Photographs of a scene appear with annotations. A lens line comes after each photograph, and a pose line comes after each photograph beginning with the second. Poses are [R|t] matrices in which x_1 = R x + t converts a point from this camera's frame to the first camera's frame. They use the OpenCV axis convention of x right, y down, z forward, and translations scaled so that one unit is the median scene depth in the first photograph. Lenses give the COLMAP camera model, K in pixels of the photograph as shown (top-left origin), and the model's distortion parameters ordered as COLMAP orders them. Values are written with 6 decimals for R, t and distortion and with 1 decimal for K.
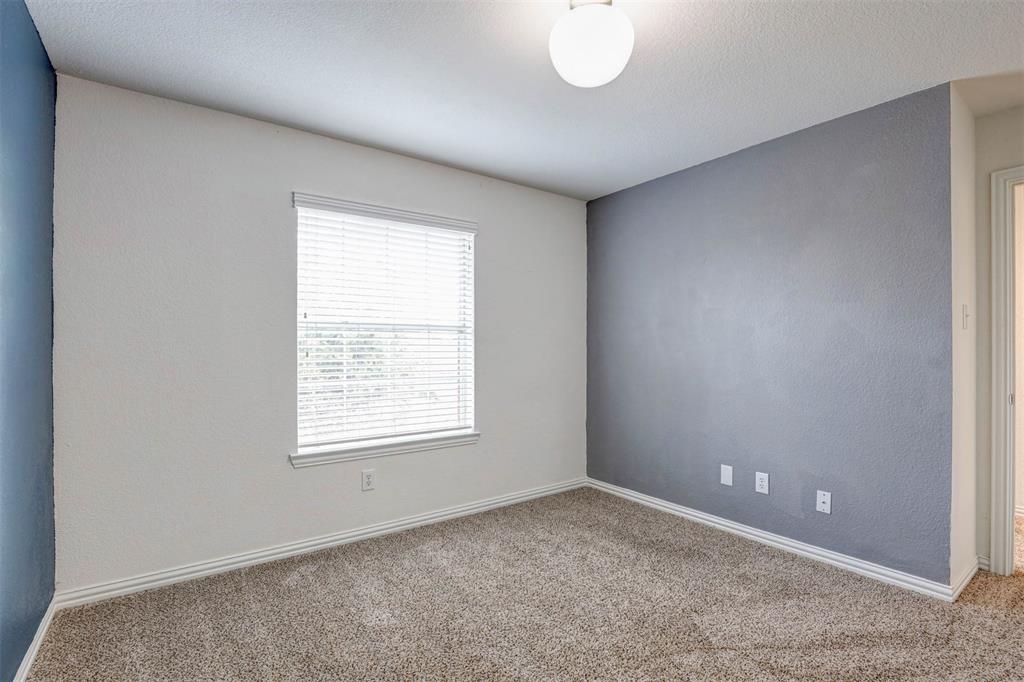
lens RADIAL K [[476.9, 0, 512.0], [0, 476.9, 341.0], [0, 0, 1]] dist [-0.046633, 0.009097]
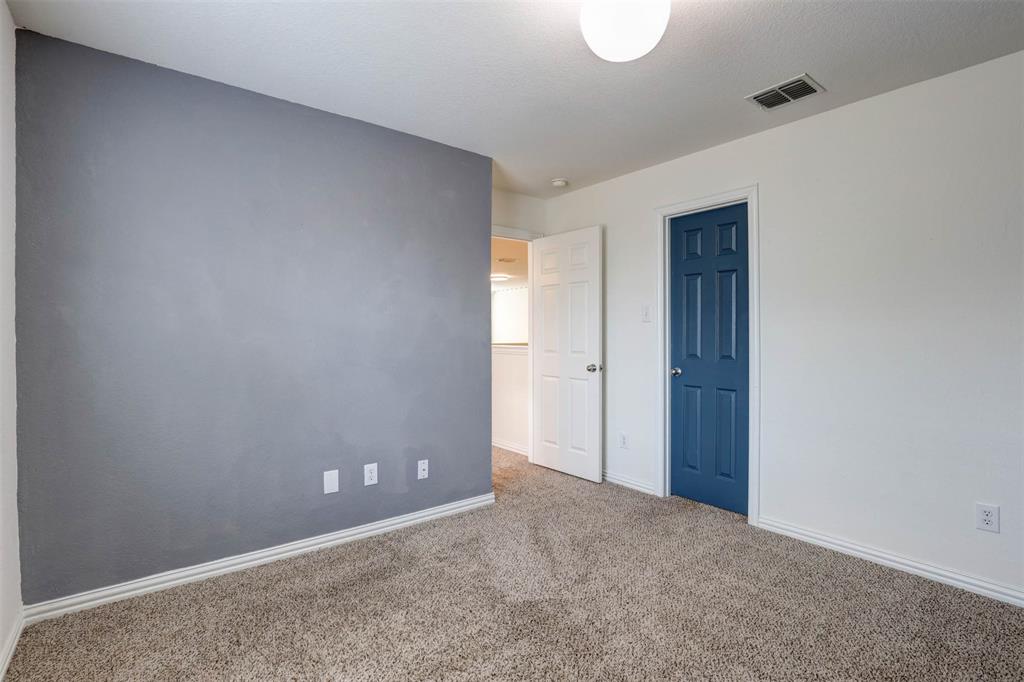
lens RADIAL K [[476.9, 0, 512.0], [0, 476.9, 341.0], [0, 0, 1]] dist [-0.046633, 0.009097]
pose [[-0.040175, -0.016103, 0.999063, -0.450606], [-0.009513, 0.999831, 0.015733, 0.009727], [-0.999147, -0.008872, -0.040321, 0.756676]]
